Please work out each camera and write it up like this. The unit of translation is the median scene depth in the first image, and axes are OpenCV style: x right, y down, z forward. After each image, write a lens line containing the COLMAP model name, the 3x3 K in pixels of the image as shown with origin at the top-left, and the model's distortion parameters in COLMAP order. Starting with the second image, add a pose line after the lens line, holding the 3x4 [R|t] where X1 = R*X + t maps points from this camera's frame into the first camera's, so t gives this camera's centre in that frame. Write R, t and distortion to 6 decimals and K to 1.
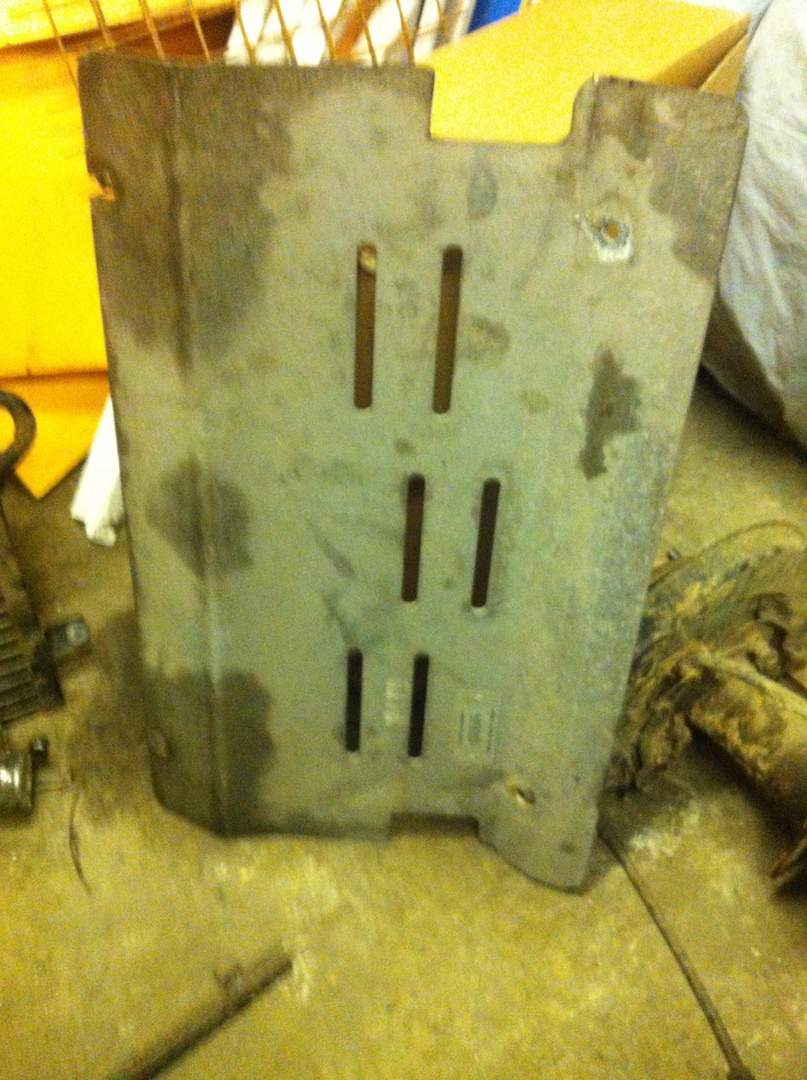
lens RADIAL K [[1151.9, 0, 403.5], [0, 1151.9, 540.0], [0, 0, 1]] dist [-0.386182, 0.478697]
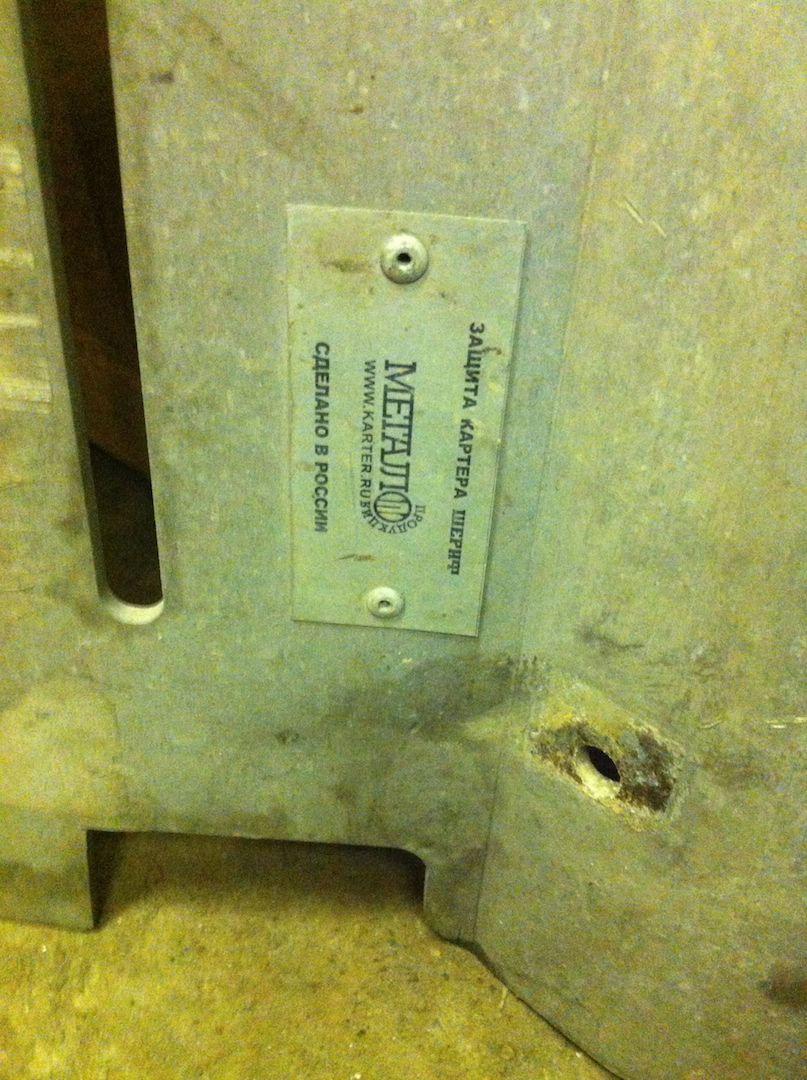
lens RADIAL K [[1151.9, 0, 403.5], [0, 1151.9, 540.0], [0, 0, 1]] dist [-0.386182, 0.478697]
pose [[0.999429, -0.011403, 0.031813, 0.056487], [0.009317, 0.997845, 0.064958, 0.162714], [-0.032485, -0.064624, 0.997381, 0.762692]]
